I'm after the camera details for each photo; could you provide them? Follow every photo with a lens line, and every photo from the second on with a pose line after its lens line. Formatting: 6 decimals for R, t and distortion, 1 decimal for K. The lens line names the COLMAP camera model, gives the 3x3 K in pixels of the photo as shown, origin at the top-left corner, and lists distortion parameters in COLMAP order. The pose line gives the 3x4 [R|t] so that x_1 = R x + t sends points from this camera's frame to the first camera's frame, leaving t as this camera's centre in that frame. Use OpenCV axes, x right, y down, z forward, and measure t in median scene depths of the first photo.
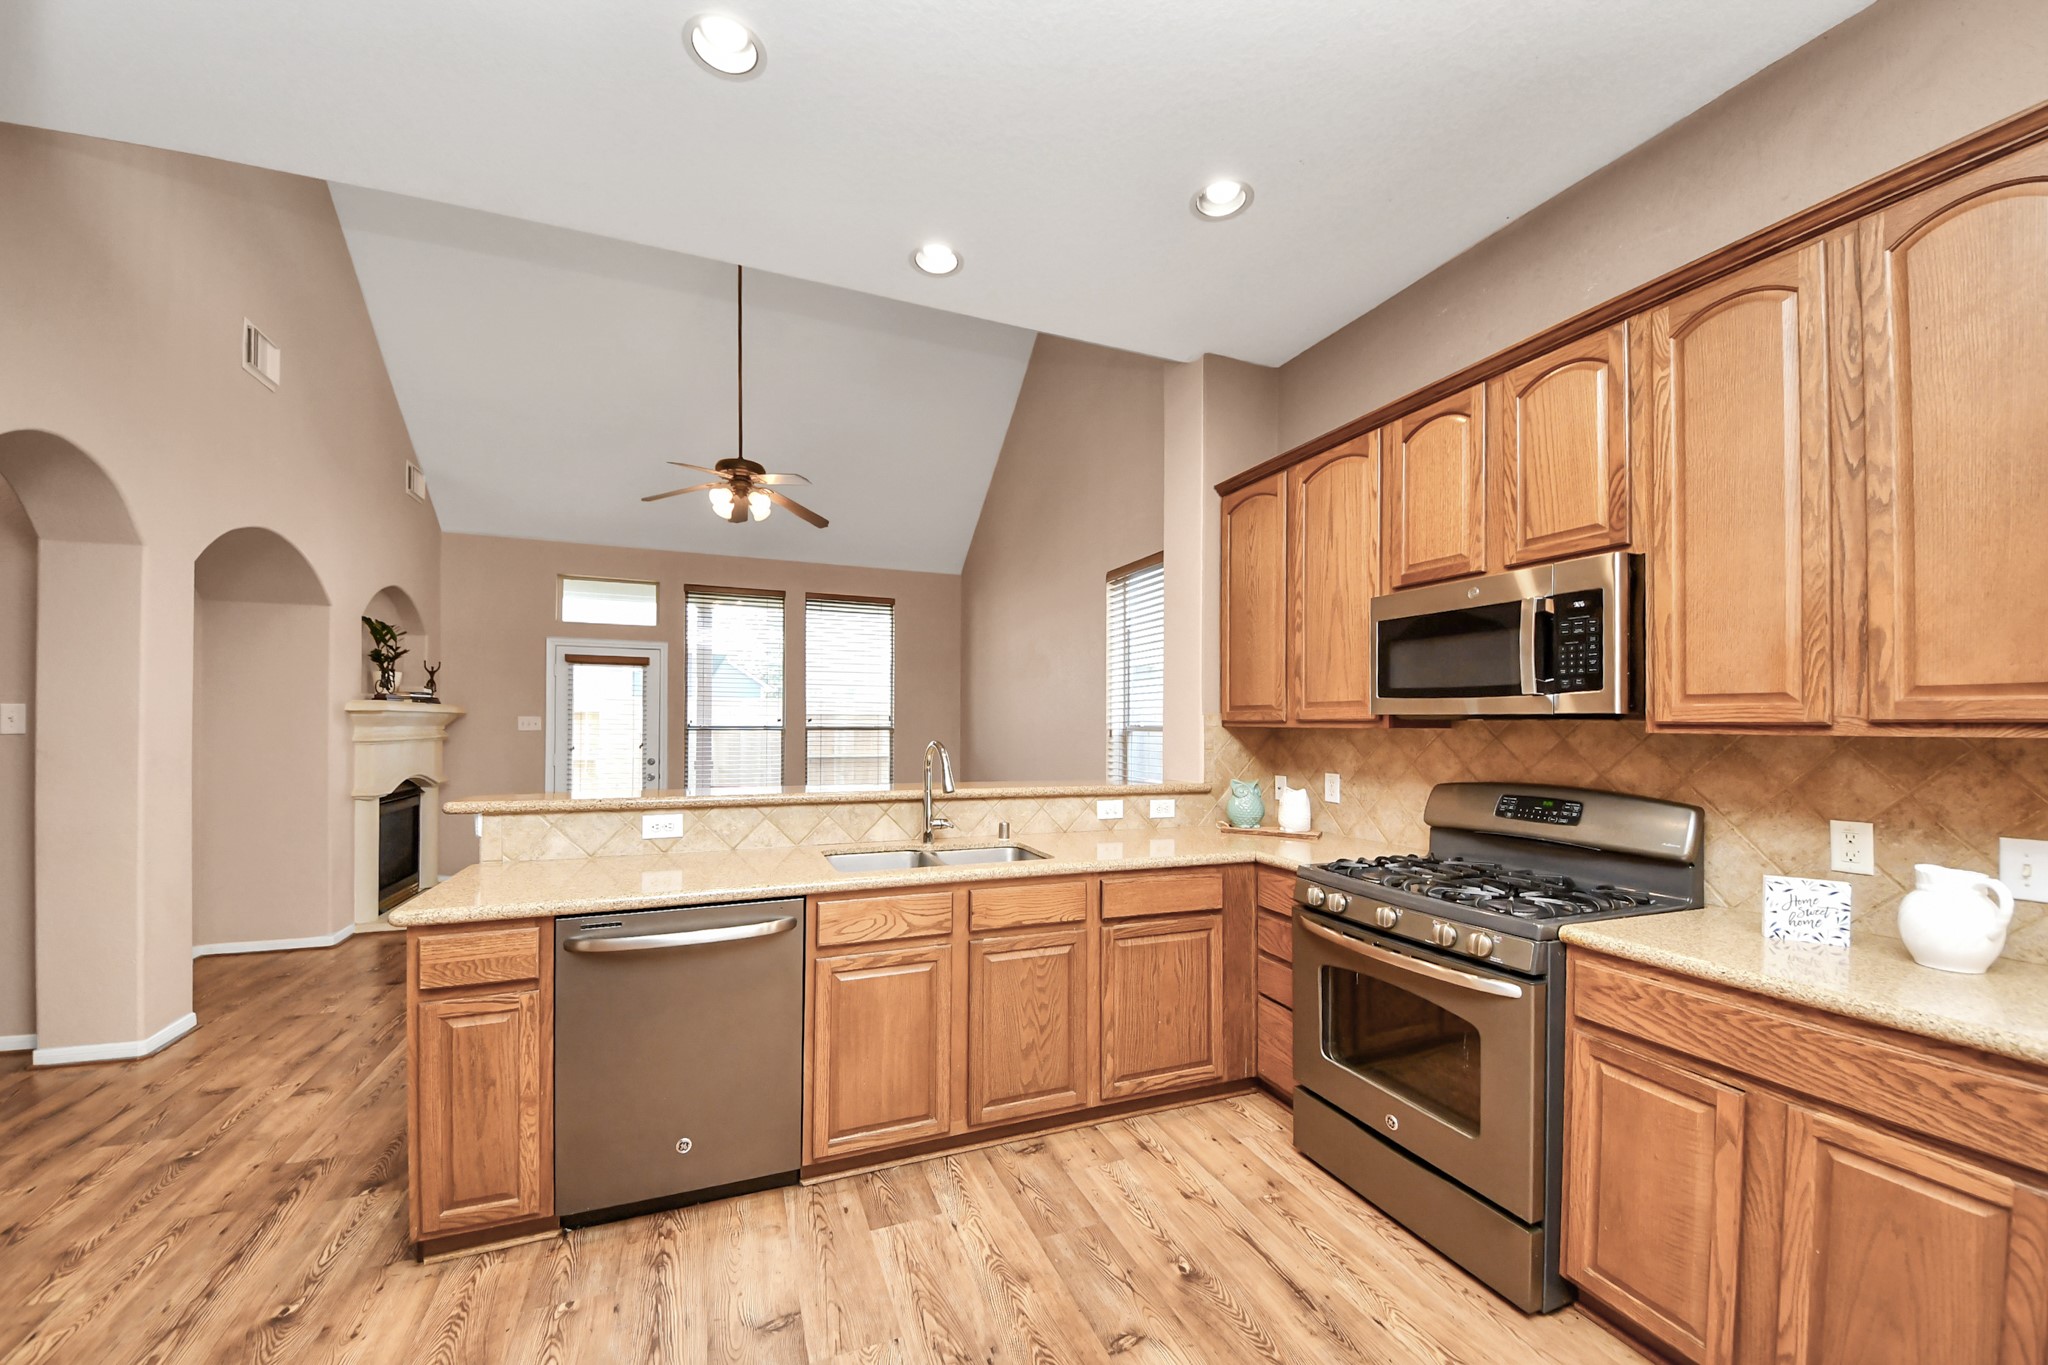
lens RADIAL K [[751.0, 0, 1025.8], [0, 751.0, 719.6], [0, 0, 1]] dist [0.020428, -0.014960]
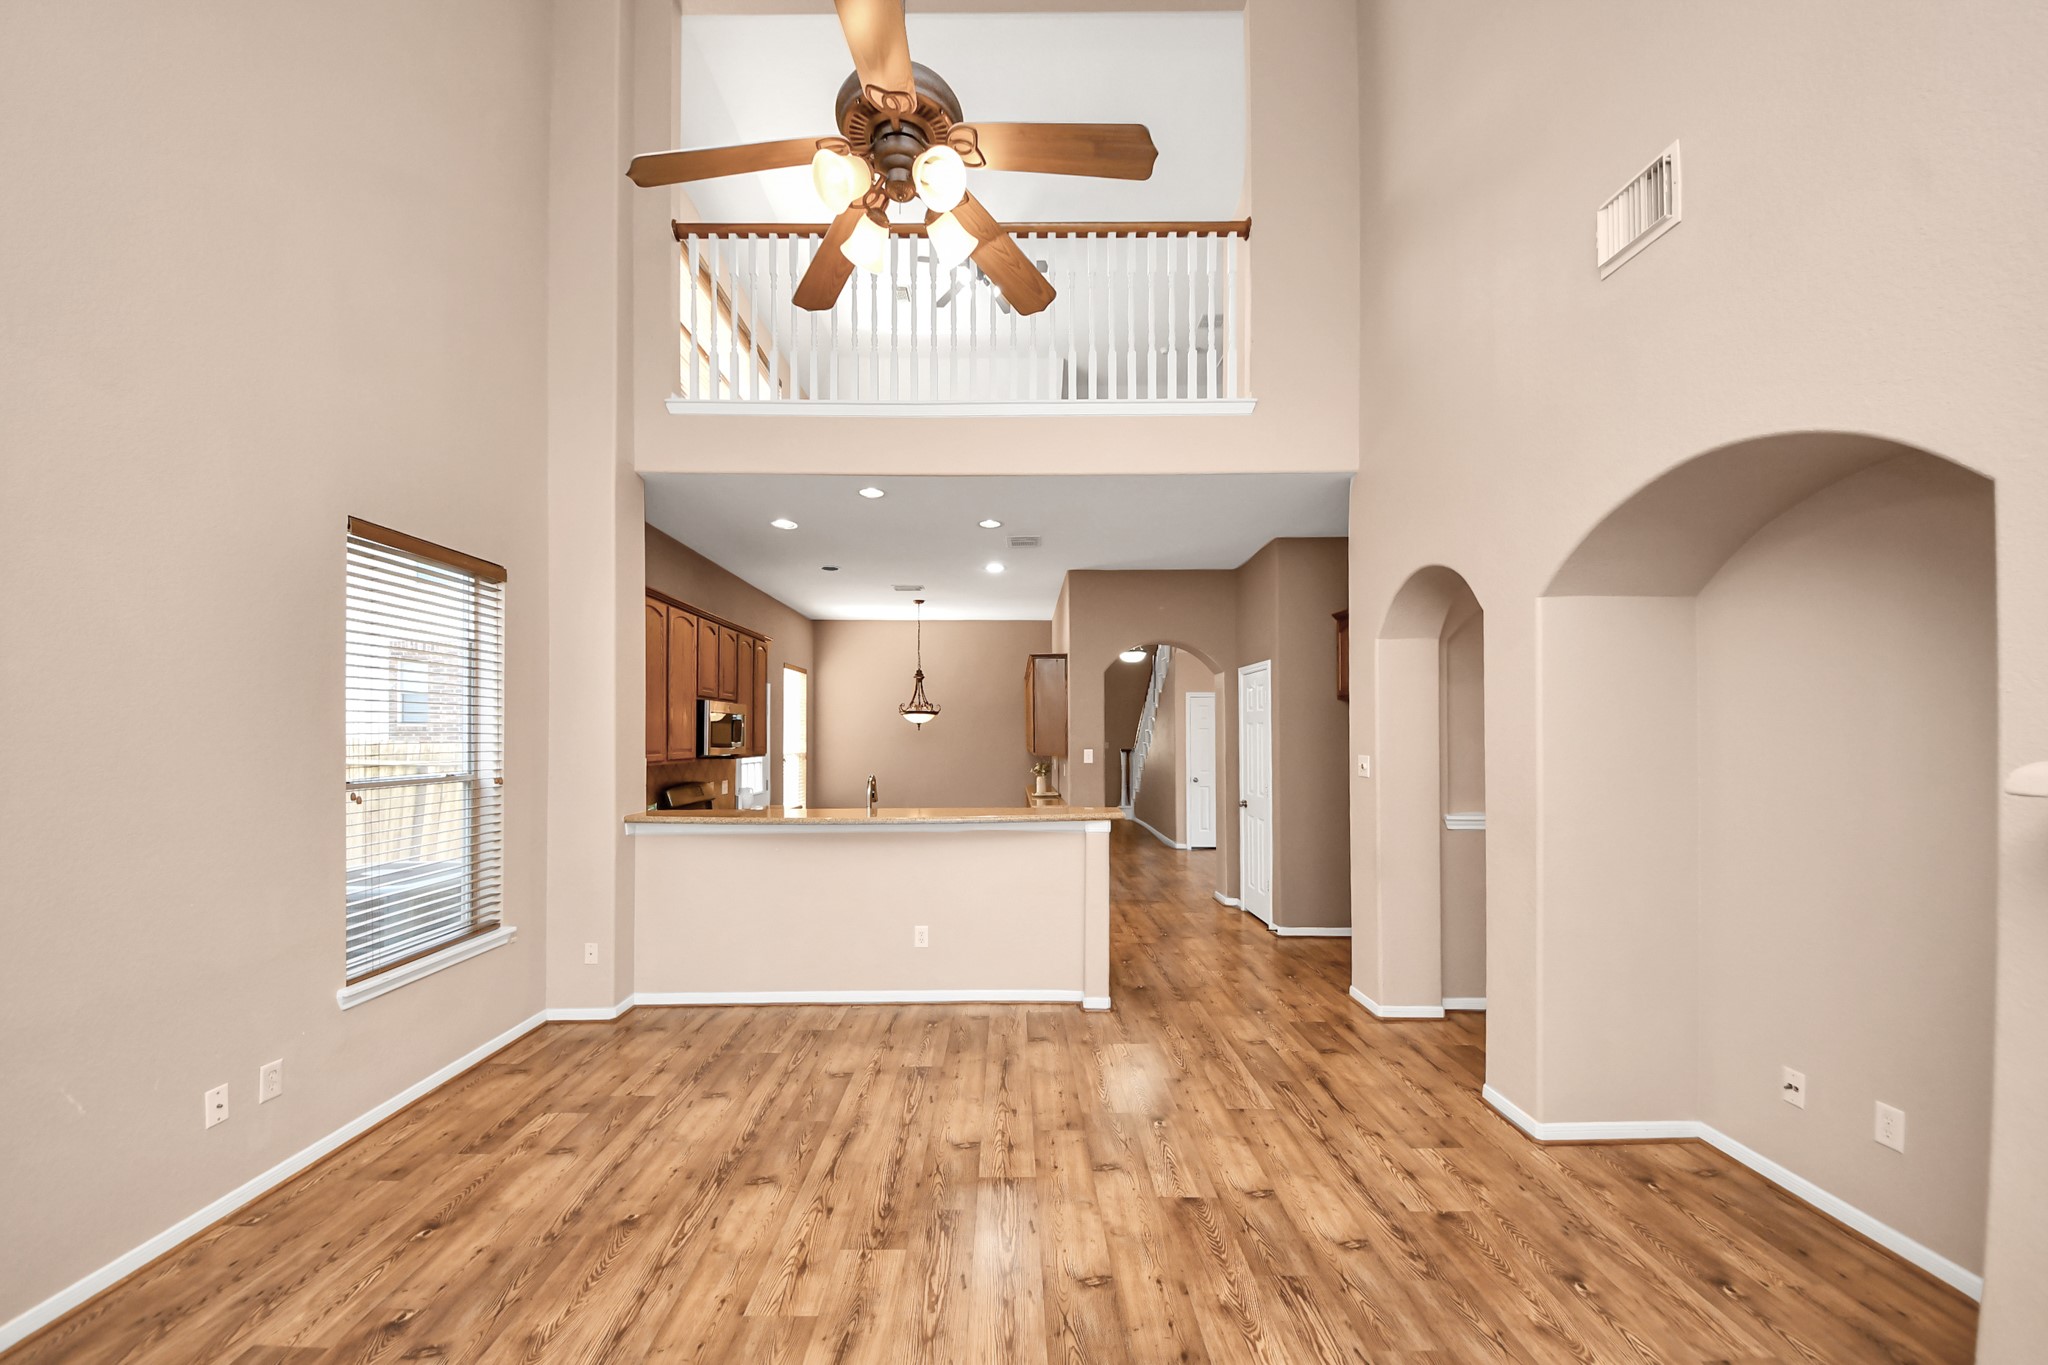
lens RADIAL K [[751.9, 0, 1018.1], [0, 751.9, 719.4], [0, 0, 1]] dist [0.018509, -0.020090]
pose [[-0.931040, 0.001773, 0.364914, -1.124194], [-0.006296, 0.999761, -0.020922, -0.066132], [-0.364864, -0.021777, -0.930806, 2.630503]]
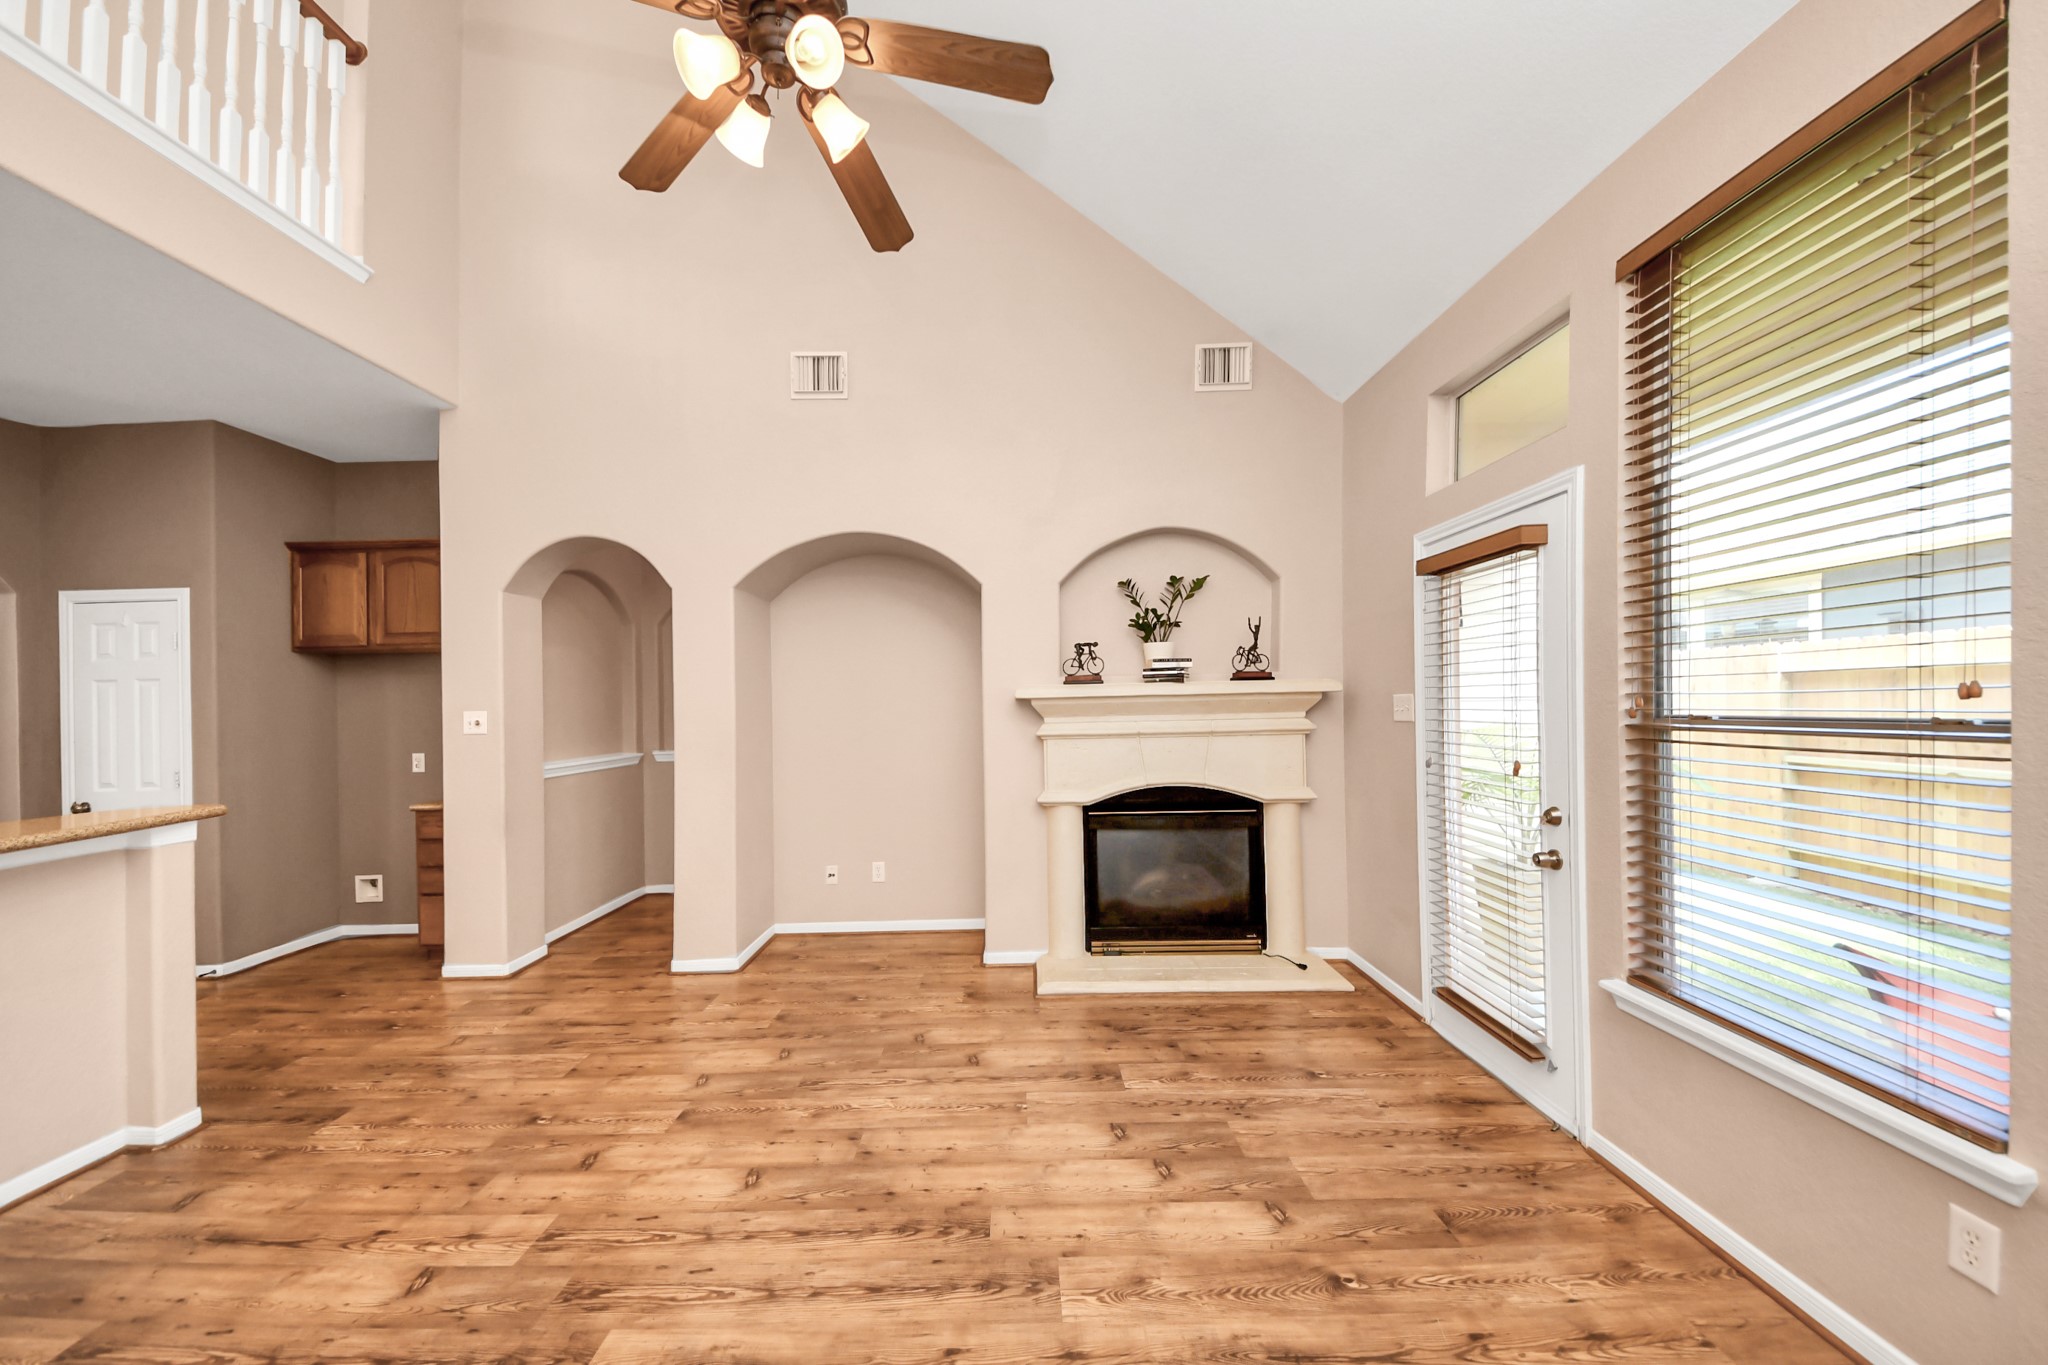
lens RADIAL K [[749.1, 0, 1015.9], [0, 749.1, 699.6], [0, 0, 1]] dist [0.017682, -0.013426]
pose [[-0.372497, 0.007063, -0.928006, -0.191930], [0.028065, 0.999599, -0.003657, -0.016344], [0.927609, -0.027407, -0.372546, 2.445490]]
